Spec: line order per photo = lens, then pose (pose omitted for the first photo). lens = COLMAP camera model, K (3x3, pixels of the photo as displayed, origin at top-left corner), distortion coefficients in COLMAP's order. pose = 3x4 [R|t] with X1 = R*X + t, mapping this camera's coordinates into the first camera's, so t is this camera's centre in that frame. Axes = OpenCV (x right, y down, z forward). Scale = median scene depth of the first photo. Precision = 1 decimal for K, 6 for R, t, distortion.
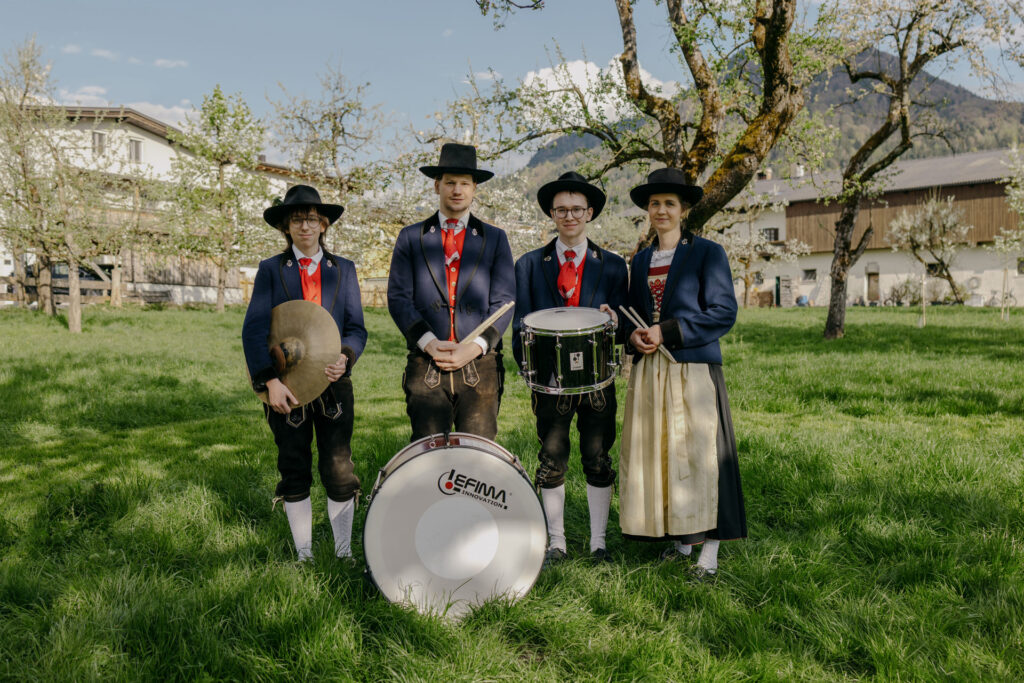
lens RADIAL K [[1000.5, 0, 510.3], [0, 1000.5, 335.5], [0, 0, 1]] dist [0.000394, 0.005725]
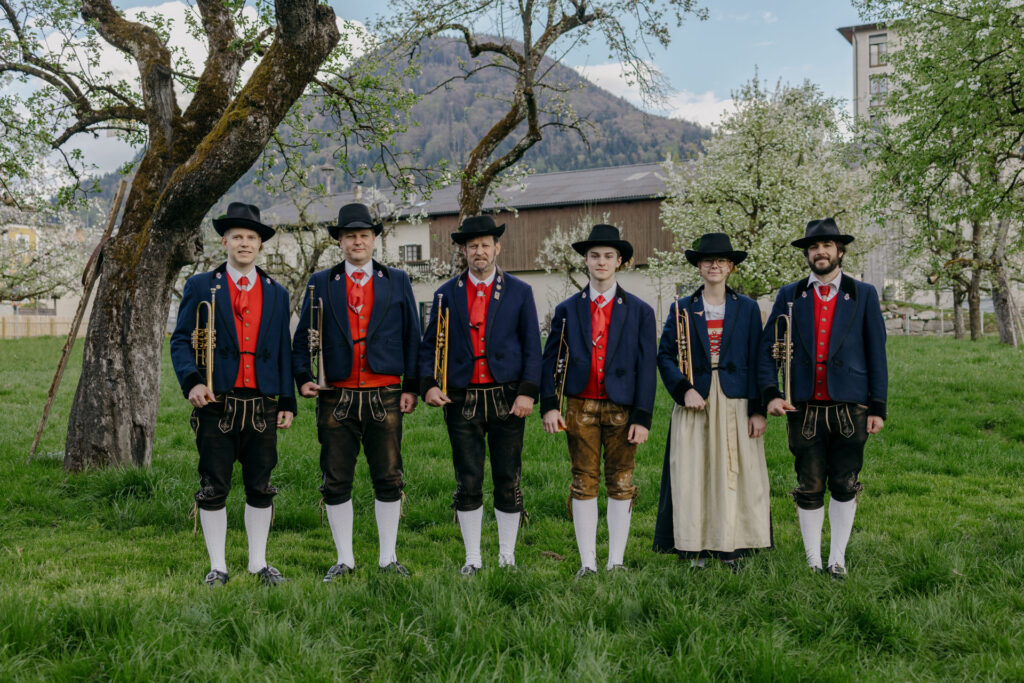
lens RADIAL K [[1174.3, 0, 541.5], [0, 1174.3, 367.5], [0, 0, 1]] dist [0.003681, -0.008606]
pose [[0.939325, -0.013246, 0.342772, 0.029840], [0.014118, 0.999900, -0.000049, -0.003400], [-0.342737, 0.004885, 0.939419, 0.048231]]
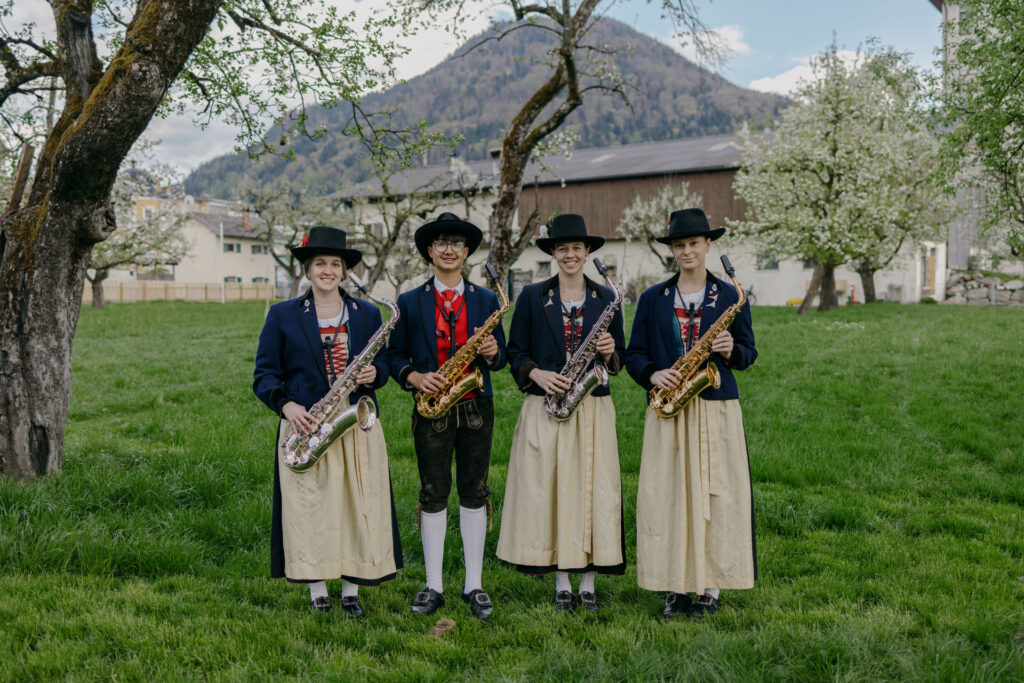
lens RADIAL K [[1099.0, 0, 510.6], [0, 1099.0, 353.0], [0, 0, 1]] dist [-0.012035, 0.035566]
pose [[0.972442, -0.009279, 0.232960, 0.056703], [0.004622, 0.999779, 0.020526, -0.007396], [-0.233099, -0.018884, 0.972270, 0.077424]]
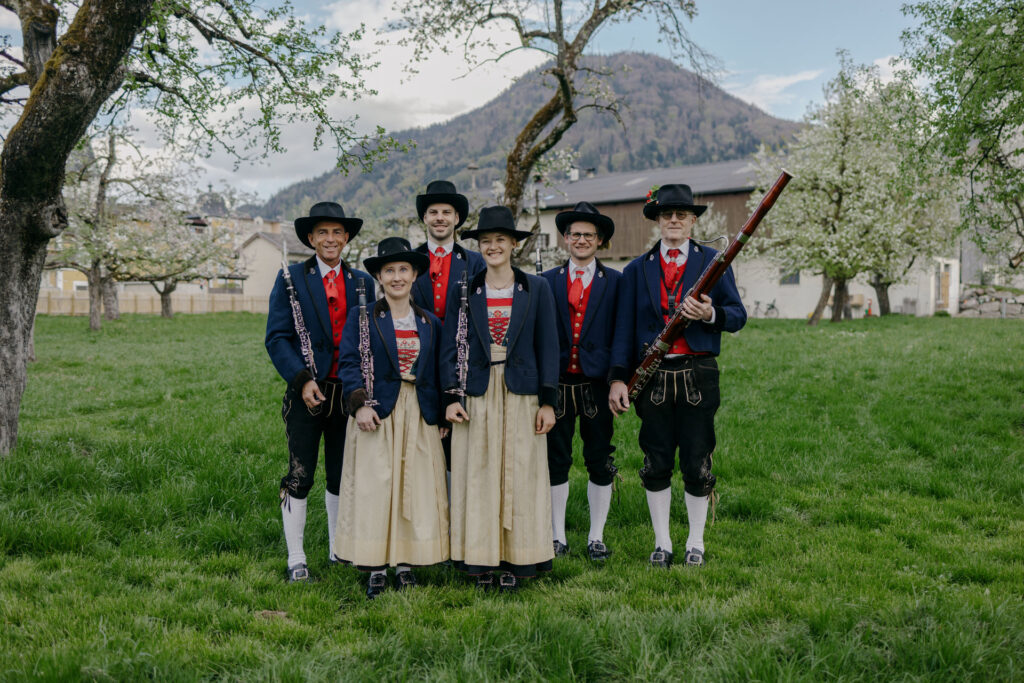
lens RADIAL K [[1015.3, 0, 517.4], [0, 1015.3, 341.9], [0, 0, 1]] dist [0.000941, 0.012051]
pose [[0.981616, -0.000470, 0.190867, 0.072540], [0.000631, 0.999999, -0.000784, -0.005036], [-0.190867, 0.000890, 0.981616, 0.079948]]
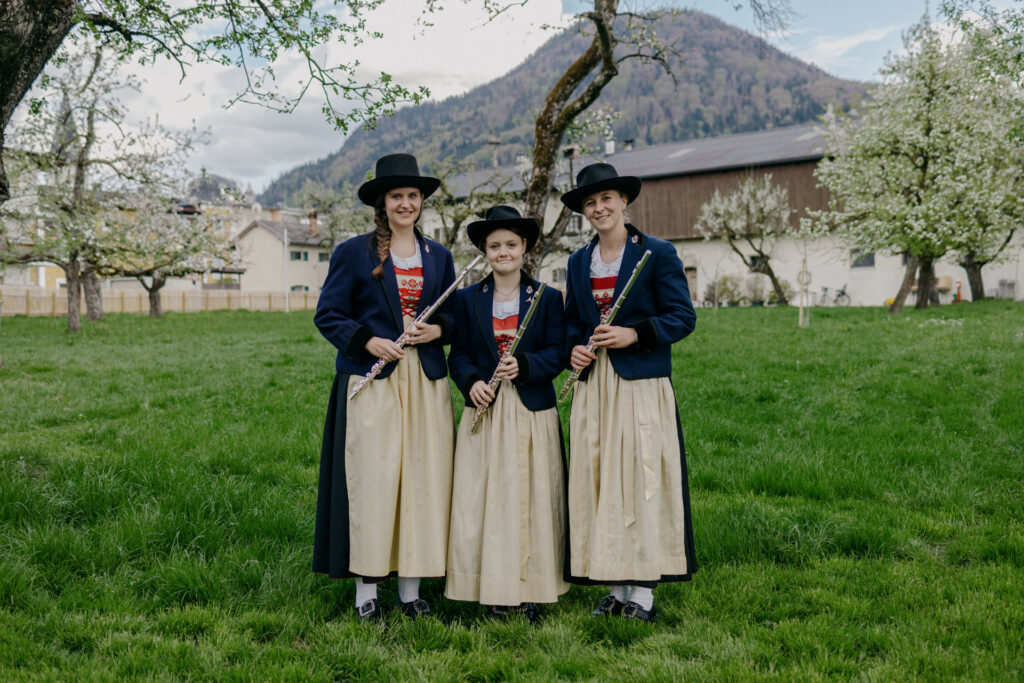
lens RADIAL K [[1137.8, 0, 478.5], [0, 1137.8, 340.3], [0, 0, 1]] dist [0.011970, 0.002390]
pose [[0.991207, -0.015759, 0.131380, 0.073981], [0.015980, 0.999872, -0.000629, -0.004305], [-0.131354, 0.002722, 0.991332, 0.092869]]
